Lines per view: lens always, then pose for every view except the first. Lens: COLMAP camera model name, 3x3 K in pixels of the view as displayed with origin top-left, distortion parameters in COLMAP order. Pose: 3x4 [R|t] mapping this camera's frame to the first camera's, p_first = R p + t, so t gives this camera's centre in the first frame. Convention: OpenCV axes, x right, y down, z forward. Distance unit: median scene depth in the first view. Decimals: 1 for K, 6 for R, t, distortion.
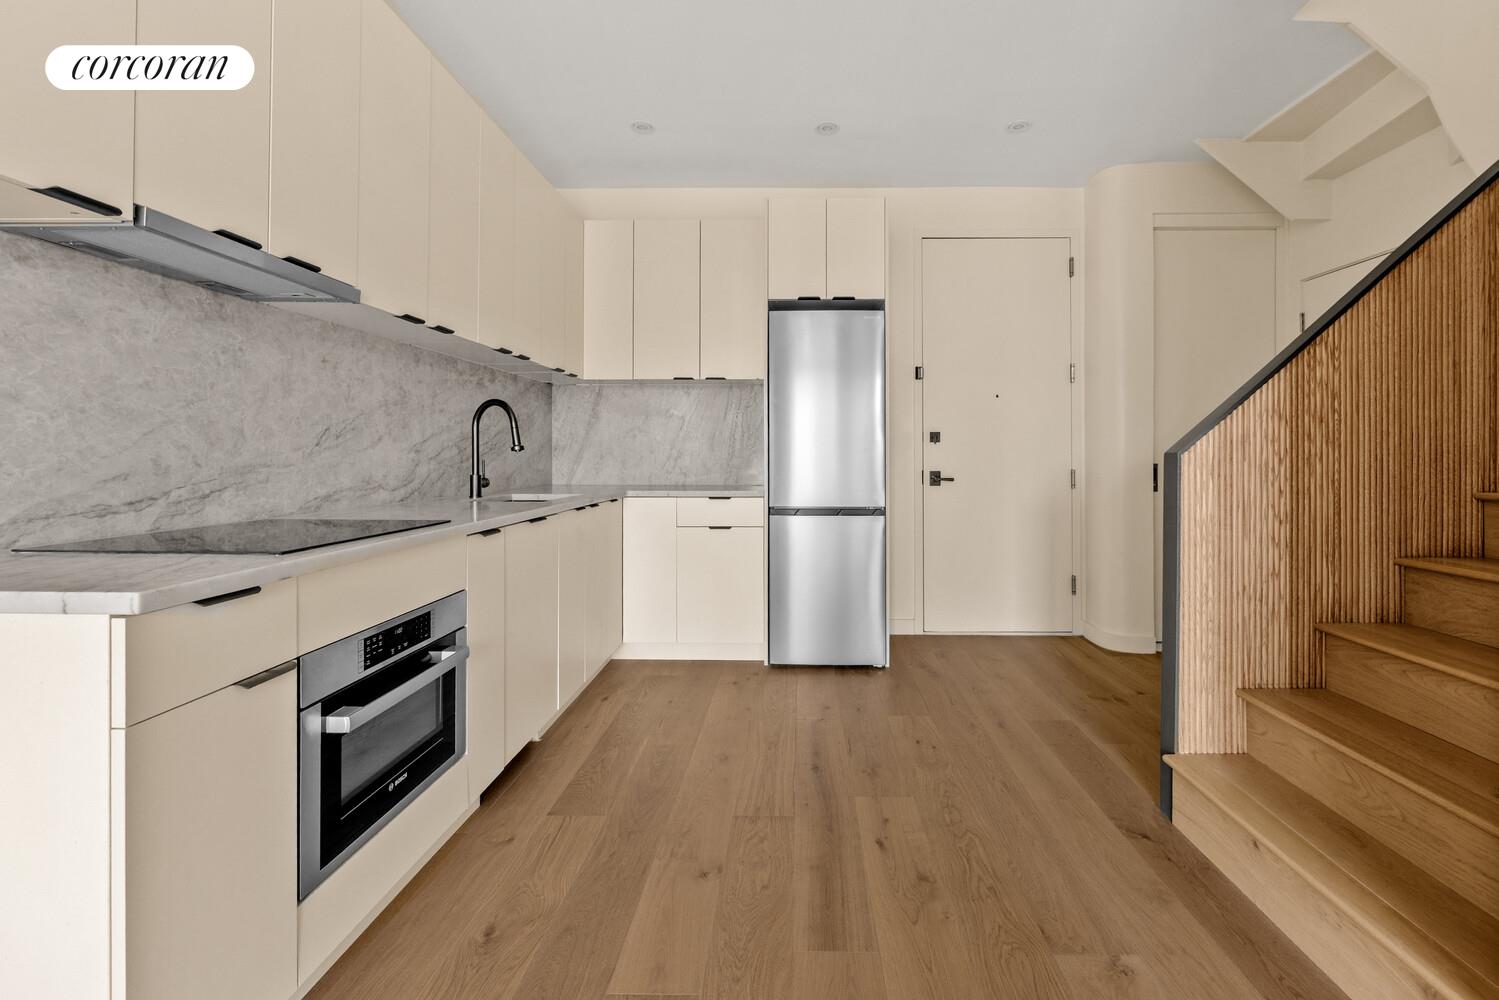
lens RADIAL K [[610.1, 0, 751.2], [0, 610.1, 452.4], [0, 0, 1]] dist [-0.000335, -0.000280]
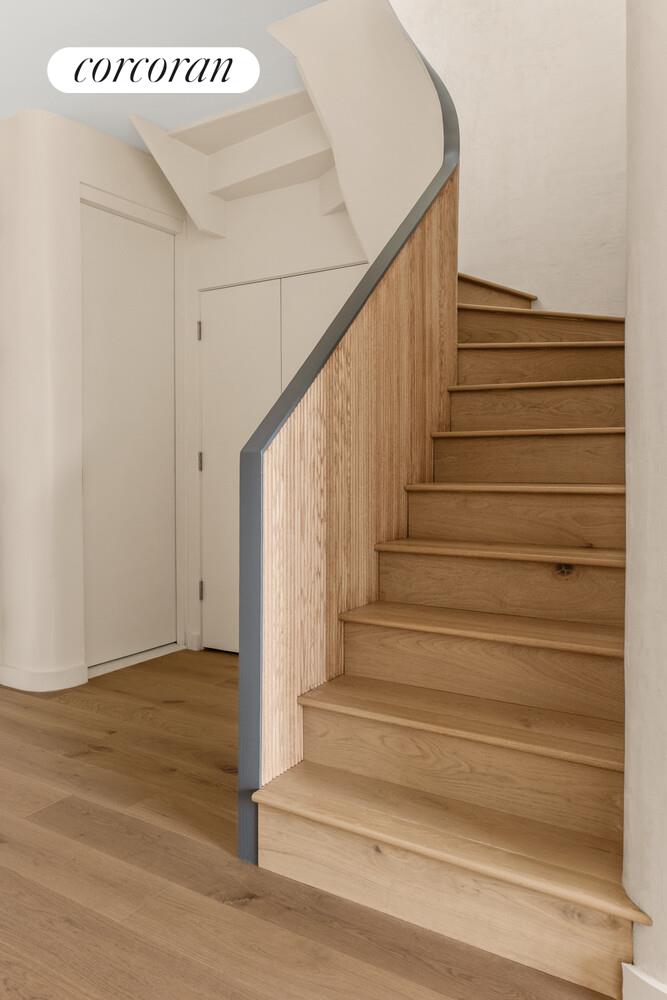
lens RADIAL K [[749.5, 0, 332.9], [0, 749.5, 468.7], [0, 0, 1]] dist [-0.007719, 0.003398]
pose [[0.532433, -0.015525, 0.846330, -0.169266], [0.003627, 0.999864, 0.016059, 0.008063], [-0.846464, -0.005481, 0.532417, 0.325015]]
